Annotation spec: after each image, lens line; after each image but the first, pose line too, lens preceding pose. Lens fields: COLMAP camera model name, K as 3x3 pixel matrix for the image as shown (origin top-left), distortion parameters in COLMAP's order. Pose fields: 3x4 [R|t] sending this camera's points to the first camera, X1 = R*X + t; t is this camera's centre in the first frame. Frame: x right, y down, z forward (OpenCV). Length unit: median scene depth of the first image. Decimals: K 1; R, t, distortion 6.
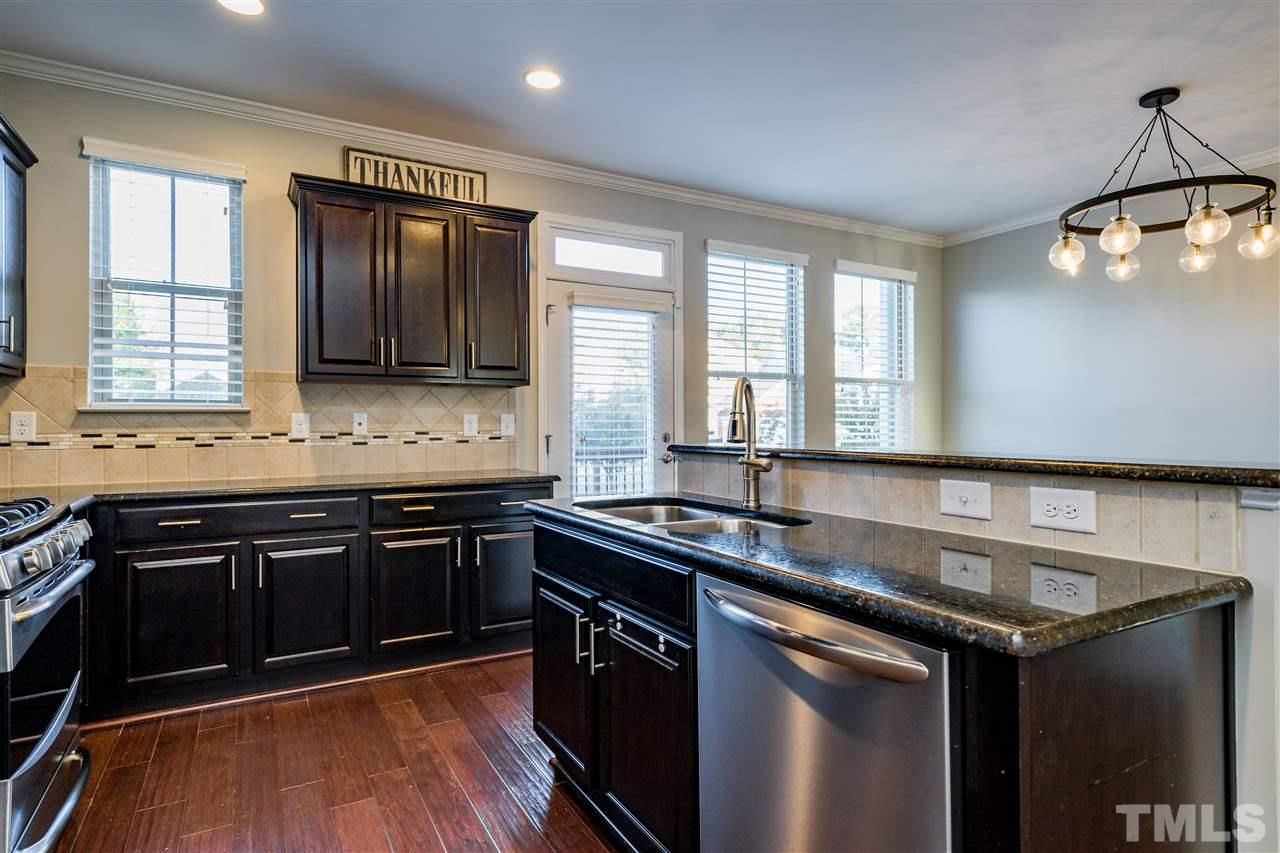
lens RADIAL K [[700.3, 0, 642.1], [0, 700.3, 415.6], [0, 0, 1]] dist [0.025050, 0.000239]
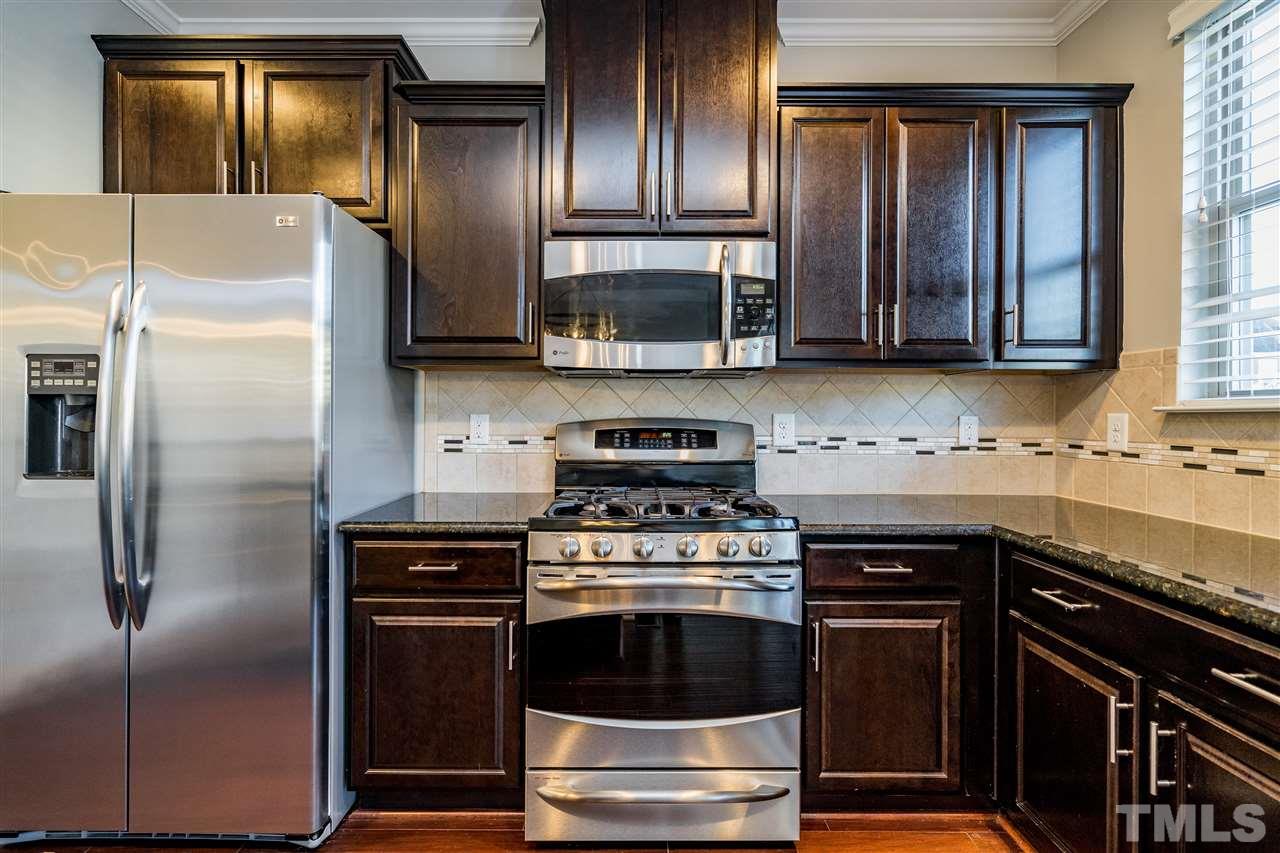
lens RADIAL K [[581.0, 0, 639.7], [0, 581.0, 414.0], [0, 0, 1]] dist [-0.001736, -0.000293]
pose [[-0.501901, -0.005095, -0.864910, -0.042442], [0.002399, 0.999971, -0.007283, -0.001262], [0.864922, -0.005731, -0.501874, 0.761805]]
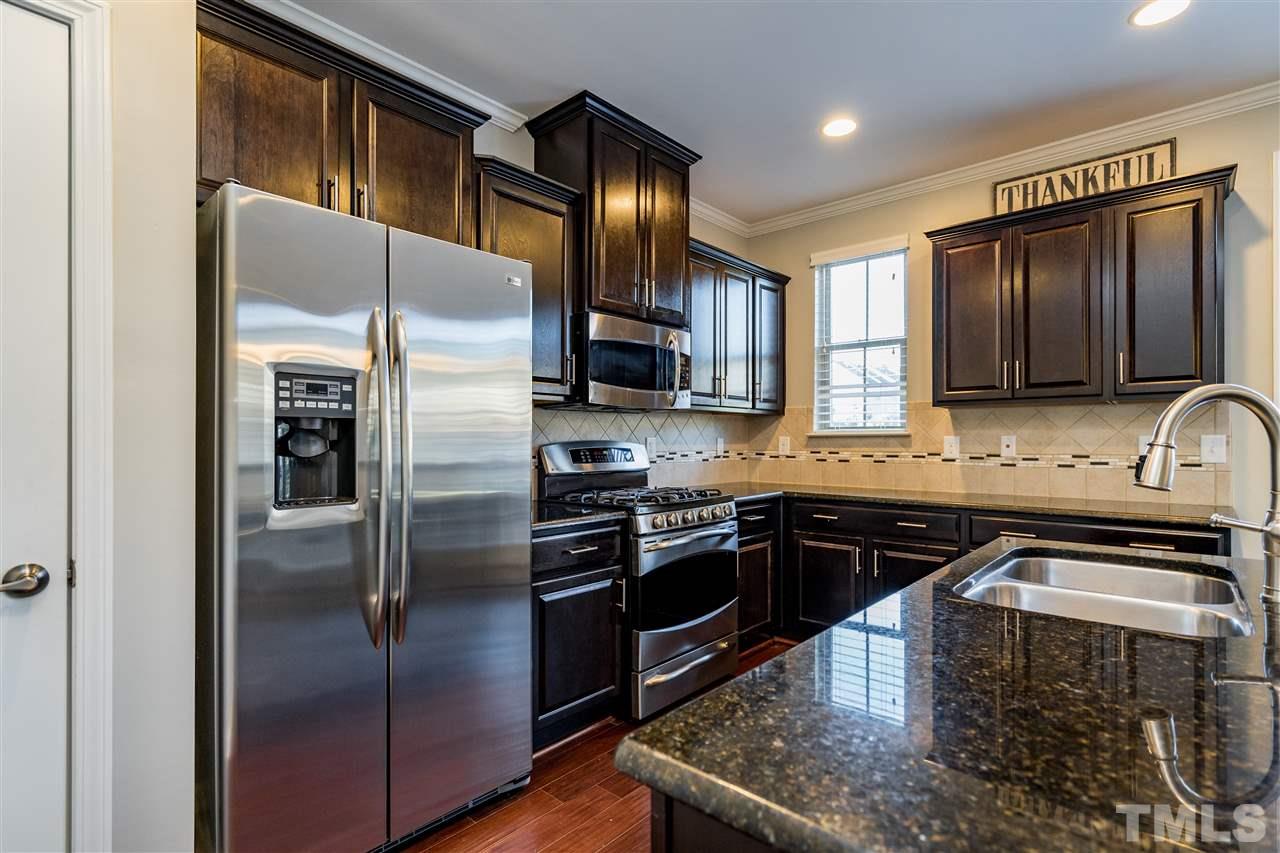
lens RADIAL K [[619.8, 0, 629.0], [0, 619.8, 436.1], [0, 0, 1]] dist [0.001623, 0.000072]
pose [[0.310117, -0.006395, -0.950677, 0.311380], [0.007822, 0.999961, -0.004175, -0.003543], [0.950666, -0.006142, 0.310154, 0.205675]]
